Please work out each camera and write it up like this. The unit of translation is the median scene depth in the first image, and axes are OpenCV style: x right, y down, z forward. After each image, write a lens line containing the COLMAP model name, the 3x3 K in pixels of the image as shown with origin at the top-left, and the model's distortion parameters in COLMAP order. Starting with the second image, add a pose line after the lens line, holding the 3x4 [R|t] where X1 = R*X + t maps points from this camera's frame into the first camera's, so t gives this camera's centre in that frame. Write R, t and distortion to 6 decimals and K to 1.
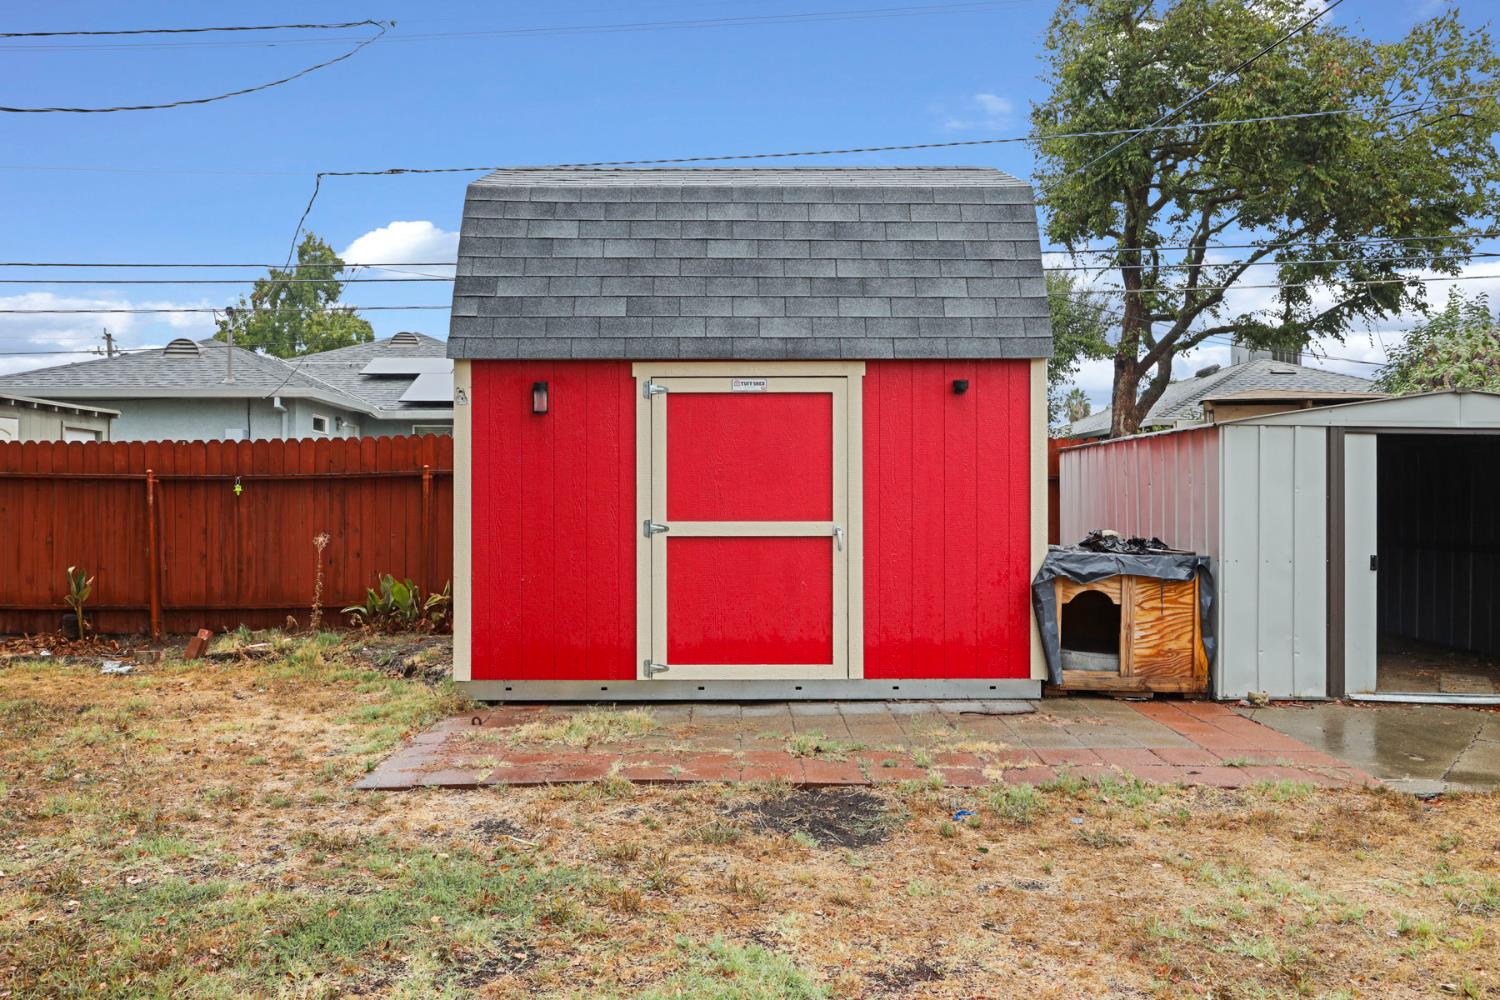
lens RADIAL K [[1132.5, 0, 755.0], [0, 1132.5, 528.9], [0, 0, 1]] dist [-0.007194, 0.022713]
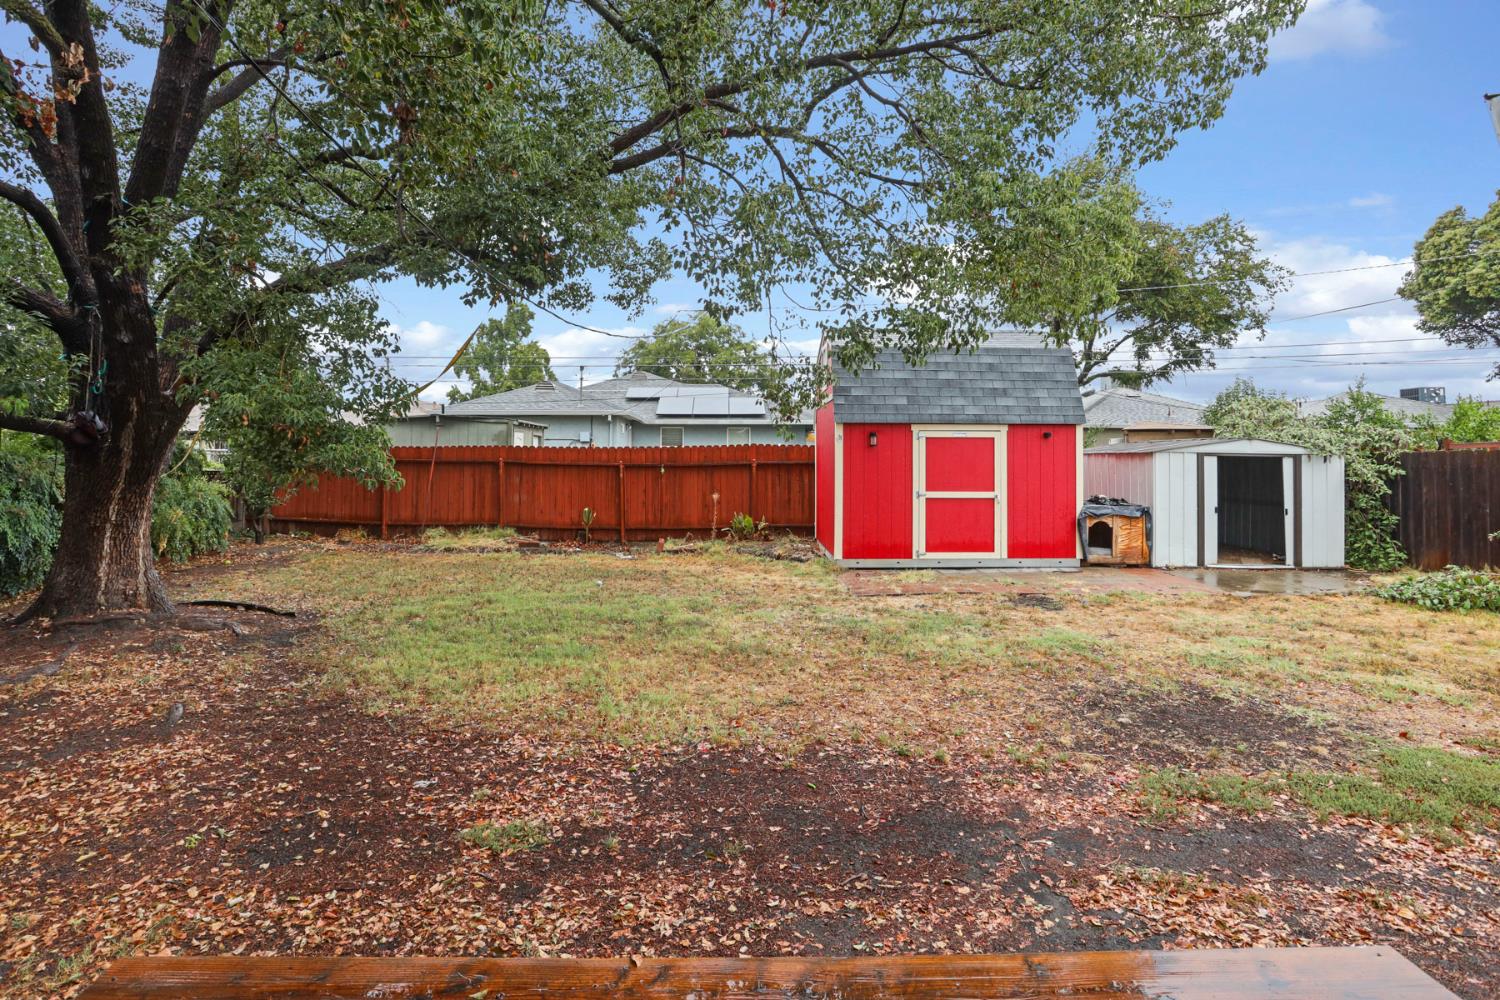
lens RADIAL K [[736.9, 0, 784.3], [0, 736.9, 463.2], [0, 0, 1]] dist [-0.055571, 0.020126]
pose [[0.999934, 0.005085, 0.010338, -0.297852], [-0.004839, 0.999706, -0.023743, -0.021487], [-0.010455, 0.023692, 0.999665, -0.407093]]
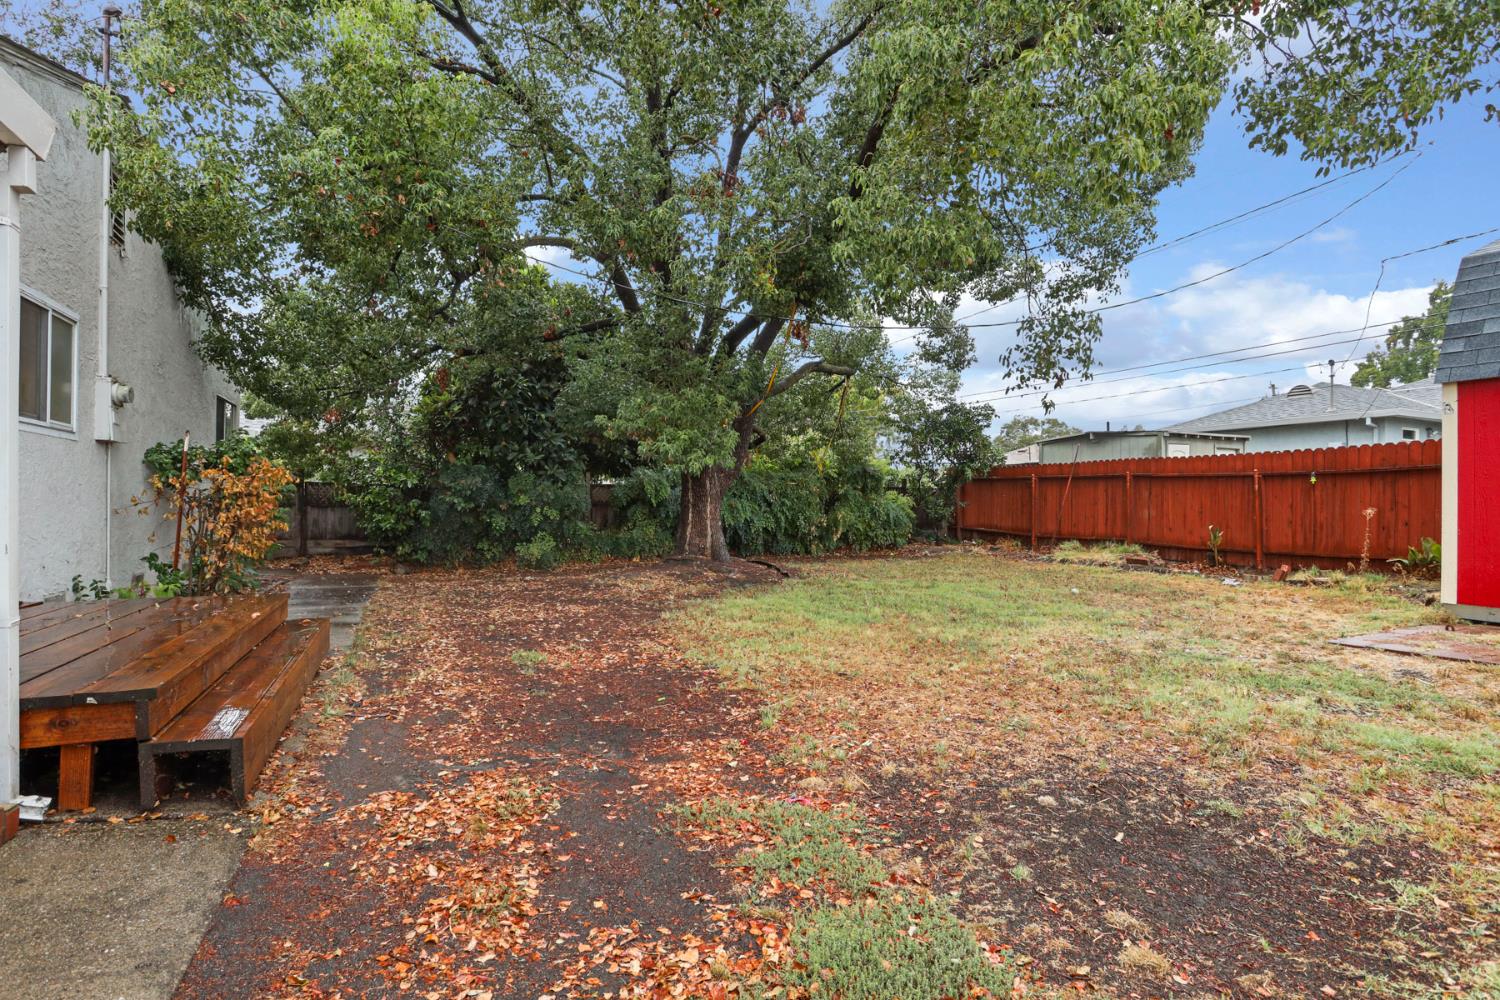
lens RADIAL K [[736.9, 0, 748.2], [0, 736.9, 502.2], [0, 0, 1]] dist [-0.055571, 0.020126]
pose [[0.406492, 0.002234, -0.913652, 0.162990], [-0.019234, 0.999796, -0.006113, 0.020842], [0.913452, 0.020058, 0.406452, -0.151159]]
